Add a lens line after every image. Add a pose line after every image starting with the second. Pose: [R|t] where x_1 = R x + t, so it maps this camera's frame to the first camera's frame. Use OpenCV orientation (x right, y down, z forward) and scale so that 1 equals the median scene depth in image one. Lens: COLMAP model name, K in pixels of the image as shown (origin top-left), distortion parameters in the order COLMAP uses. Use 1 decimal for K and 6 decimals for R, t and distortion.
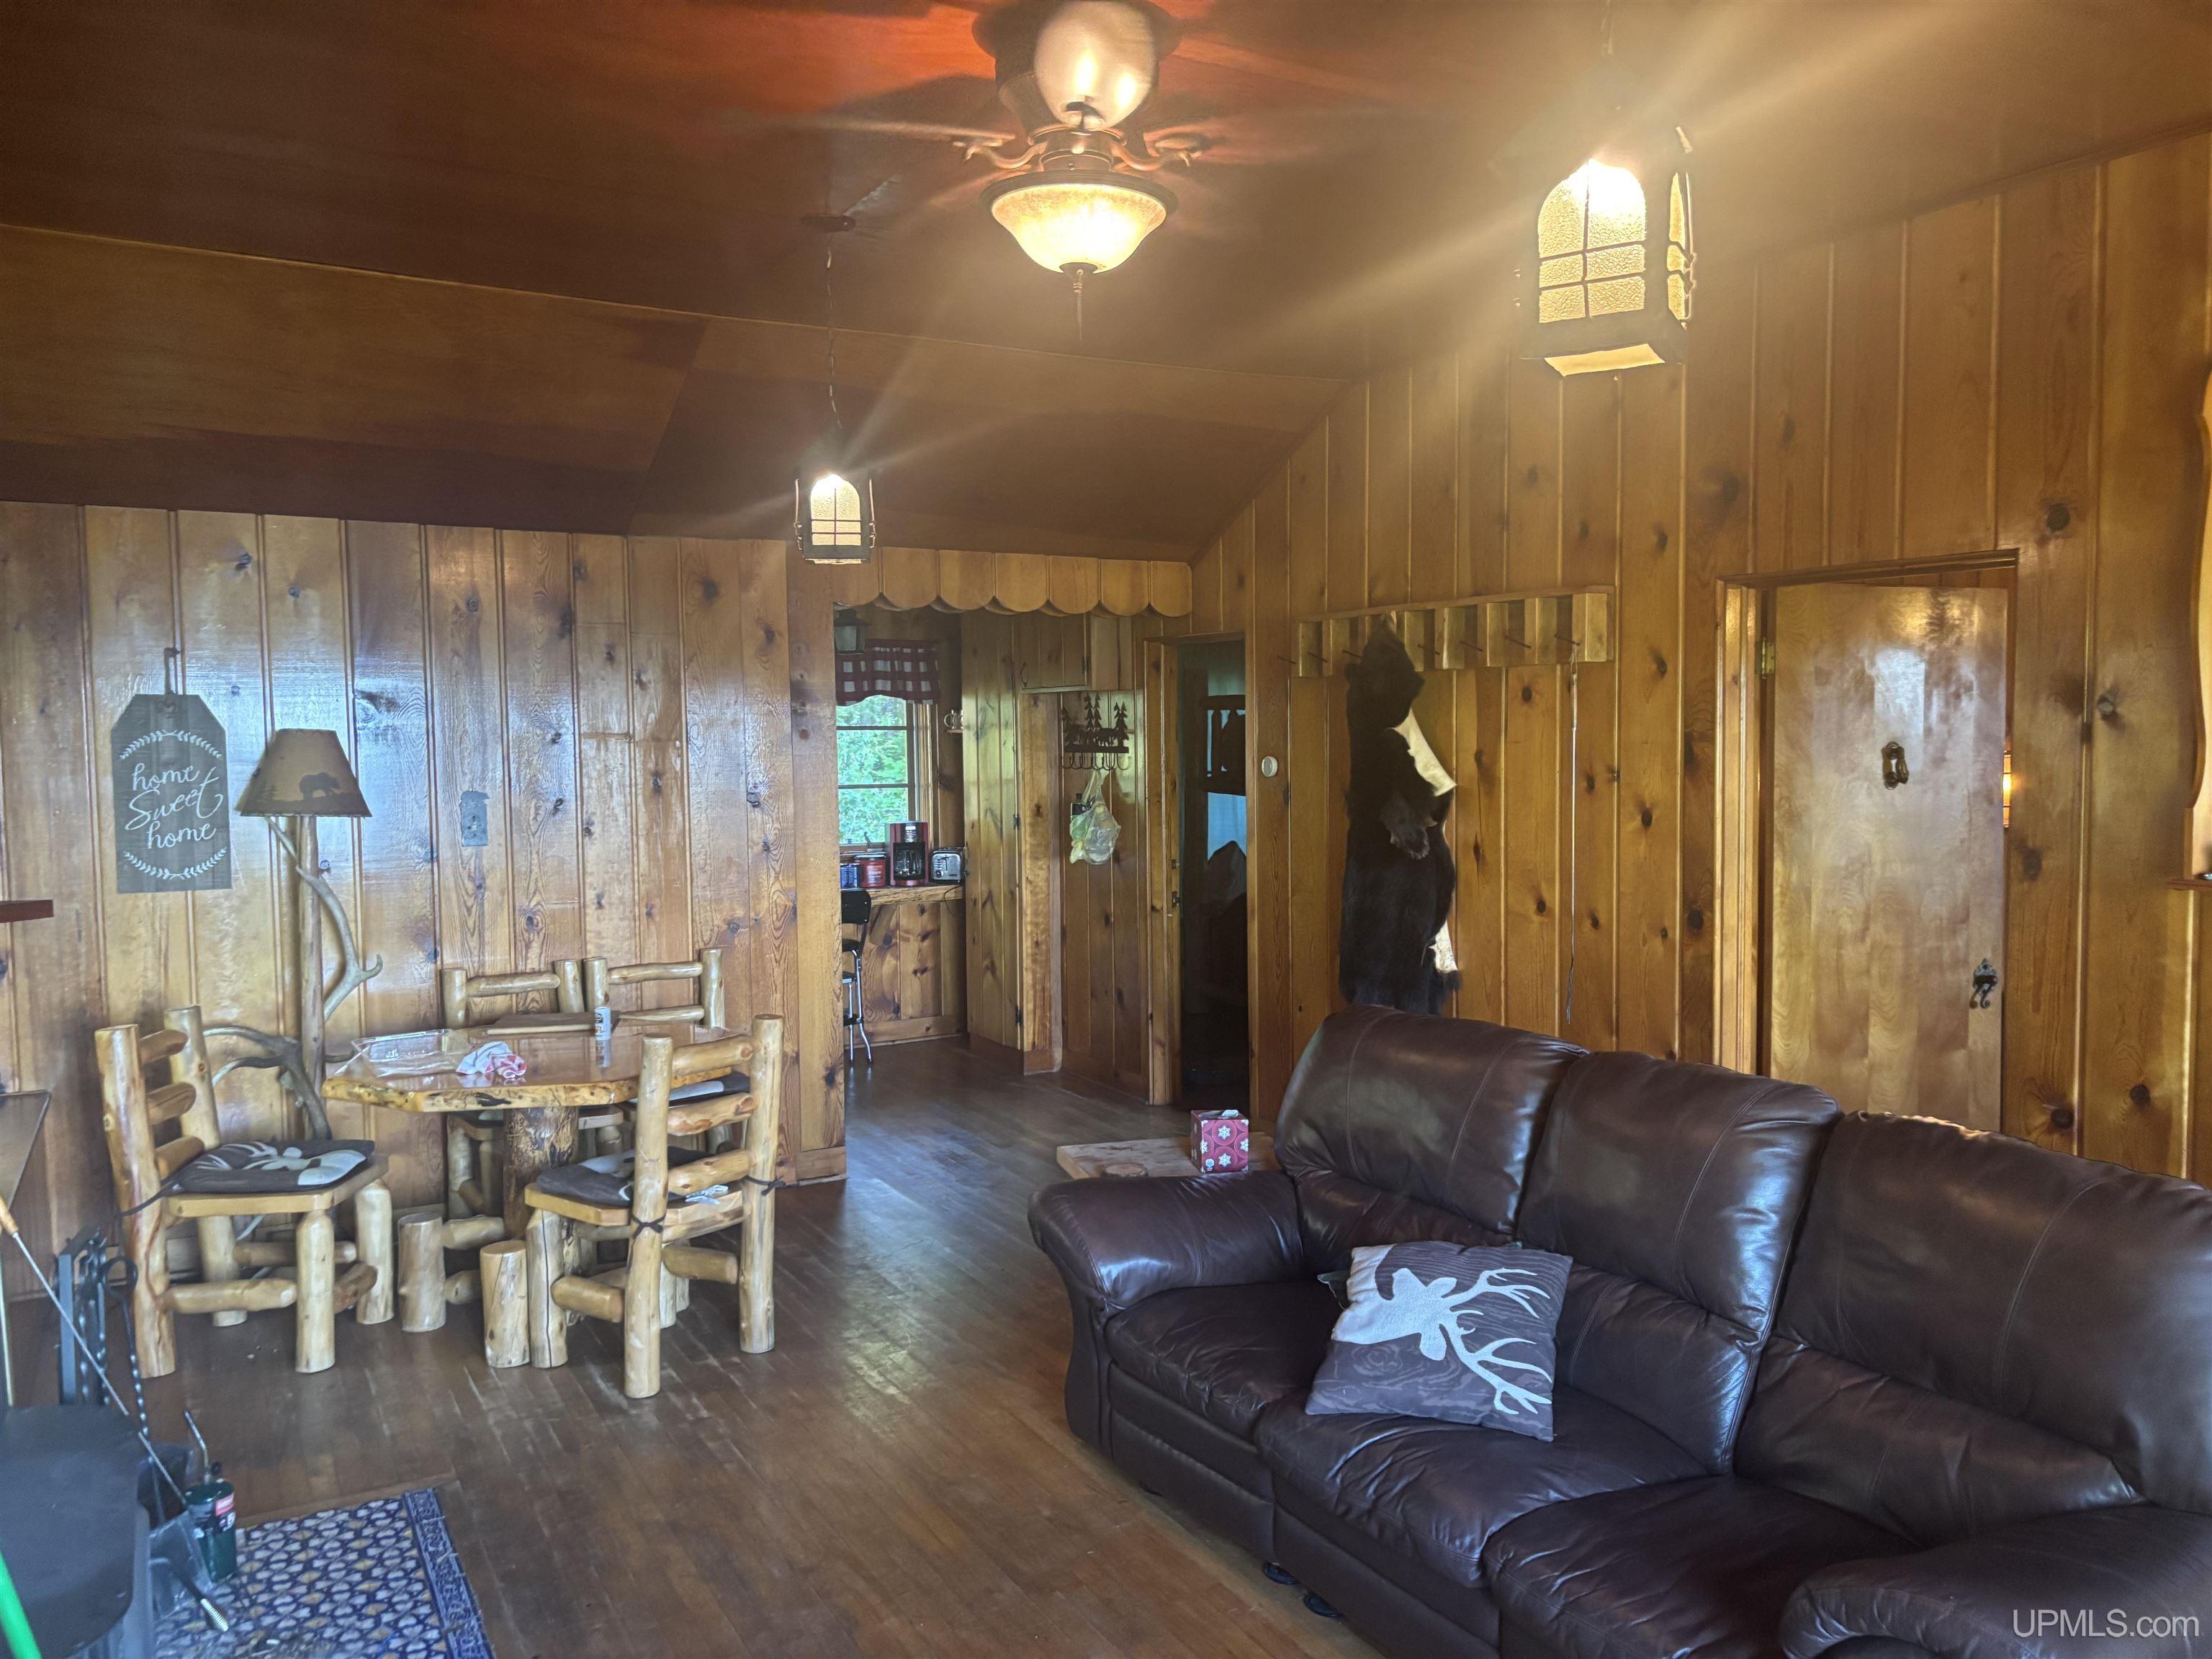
lens RADIAL K [[1639.9, 0, 1106.0], [0, 1639.9, 829.5], [0, 0, 1]] dist [0.048299, -0.095141]
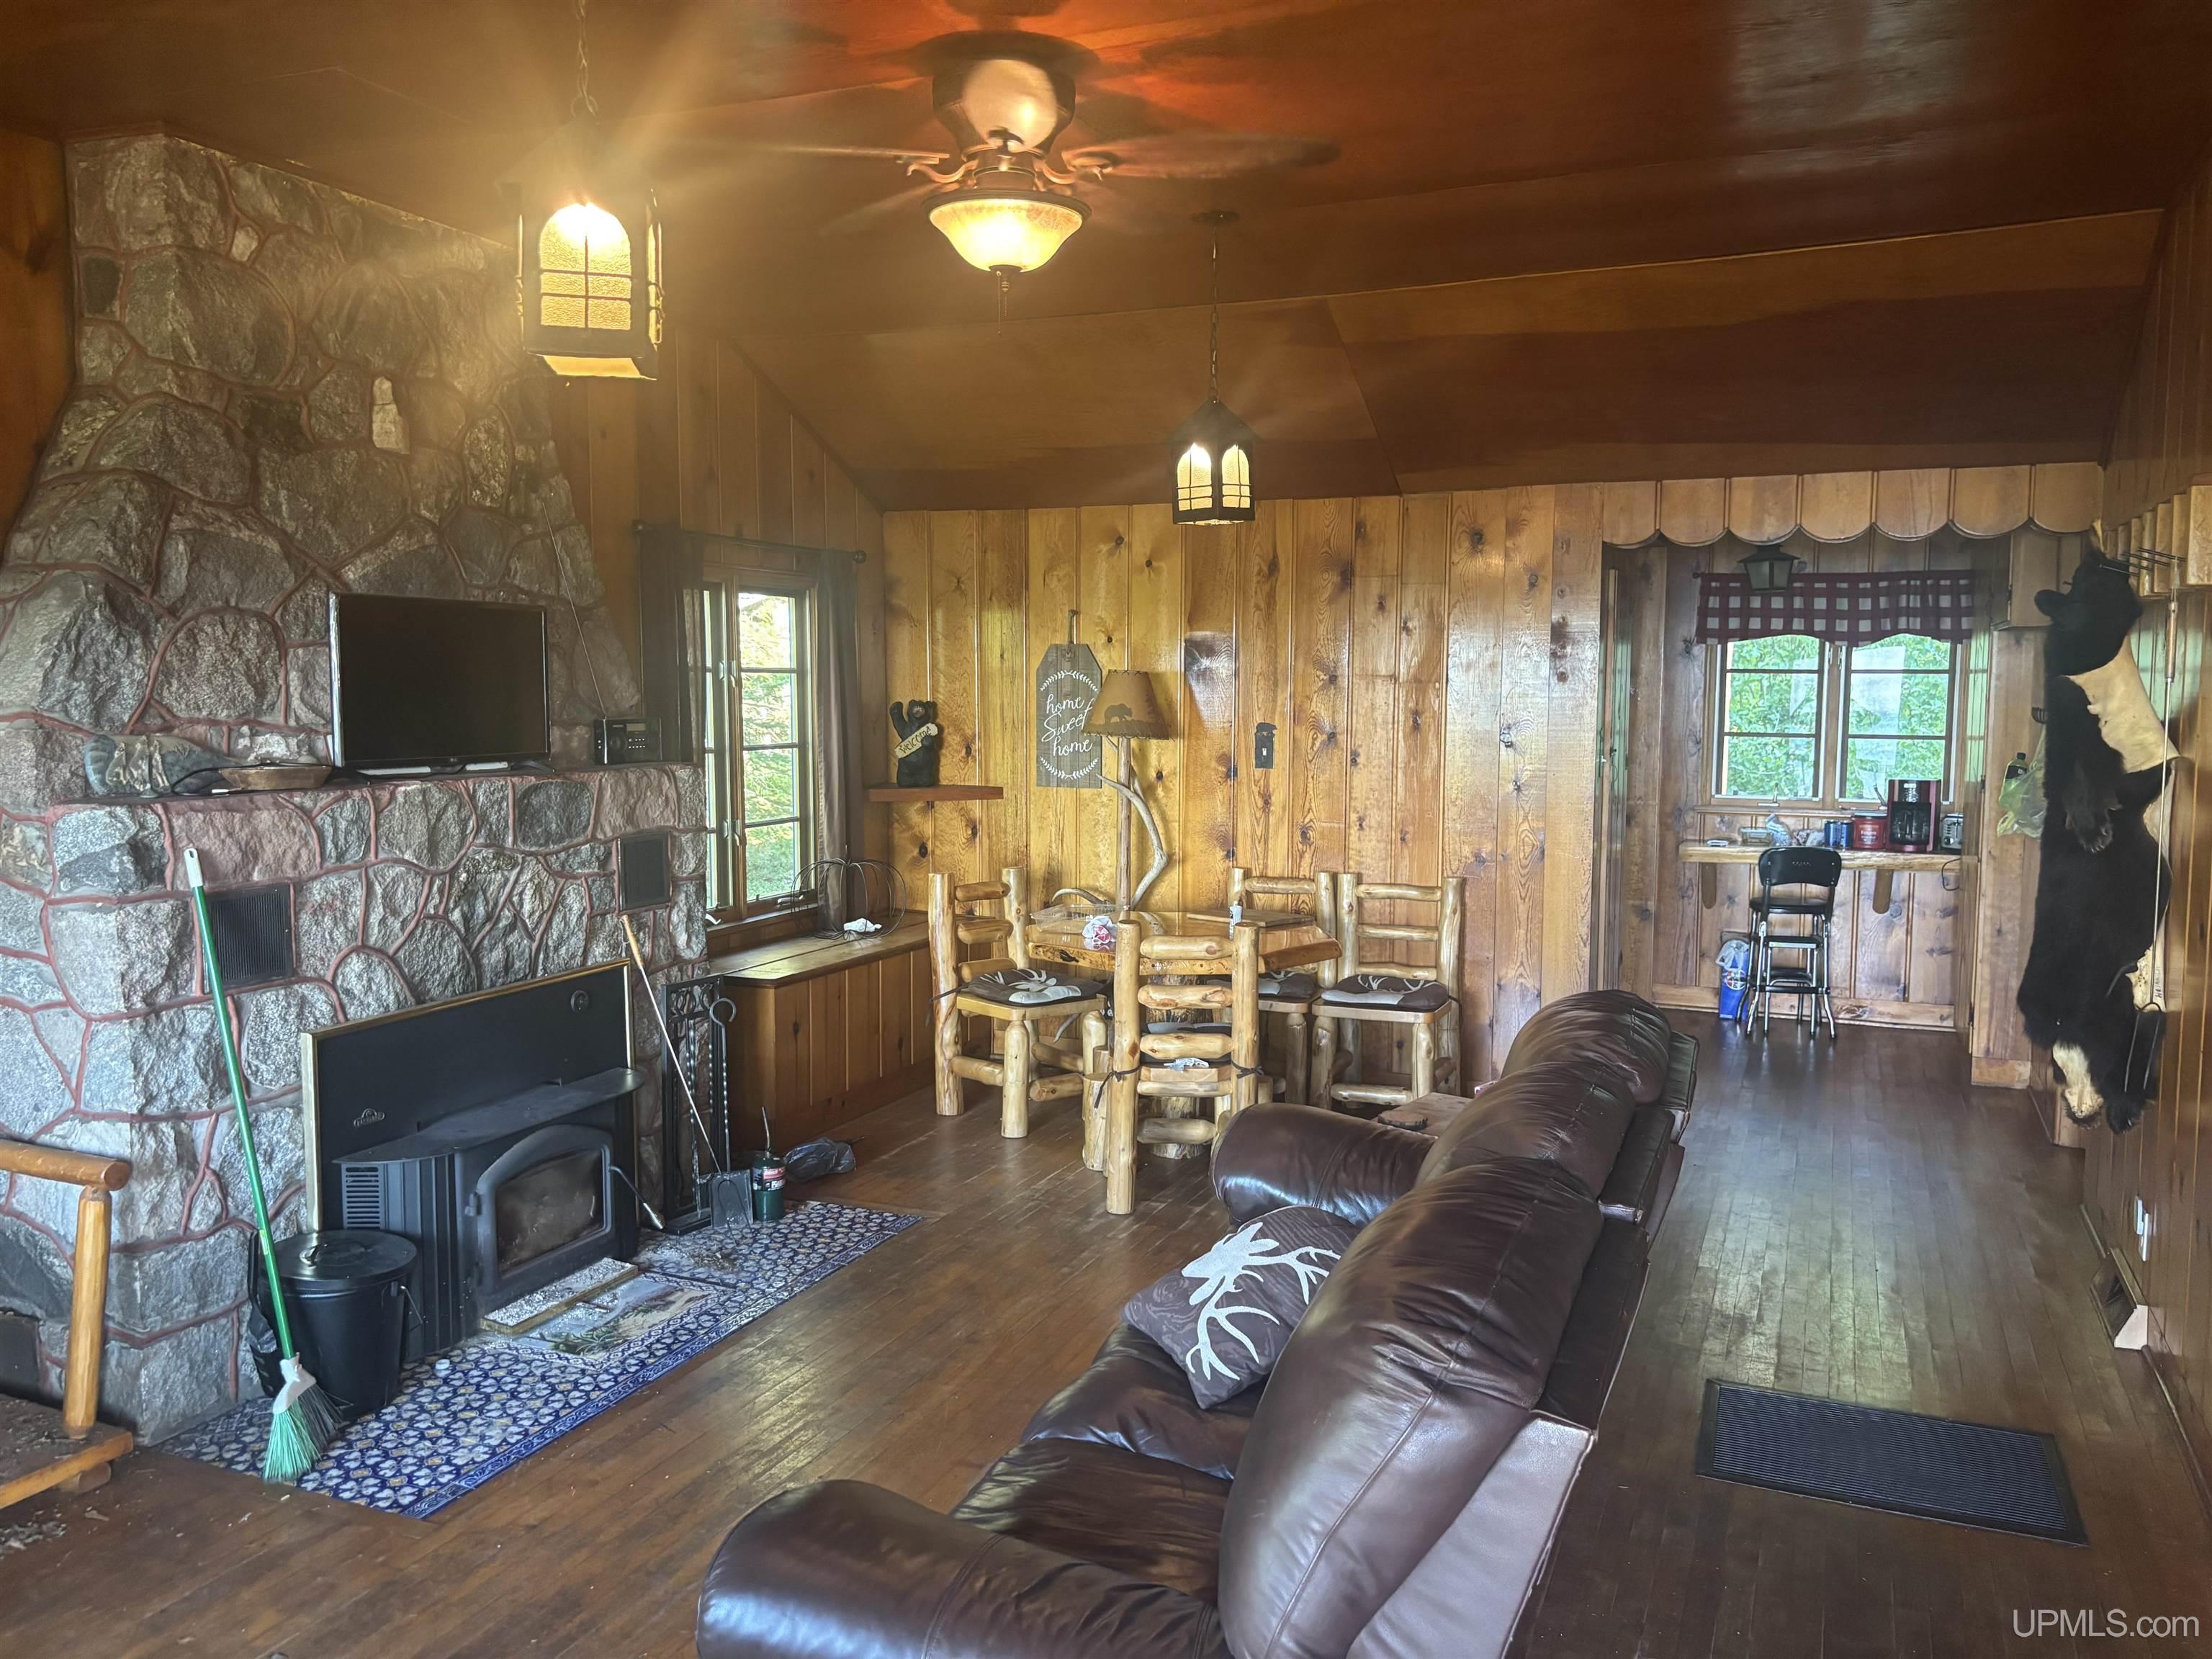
lens RADIAL K [[1639.9, 0, 1106.0], [0, 1639.9, 829.5], [0, 0, 1]] dist [0.048299, -0.095141]
pose [[0.592096, 0.082571, -0.801626, 0.502889], [-0.054724, 0.996560, 0.062230, -0.013369], [0.804007, 0.007022, 0.594578, 0.190602]]
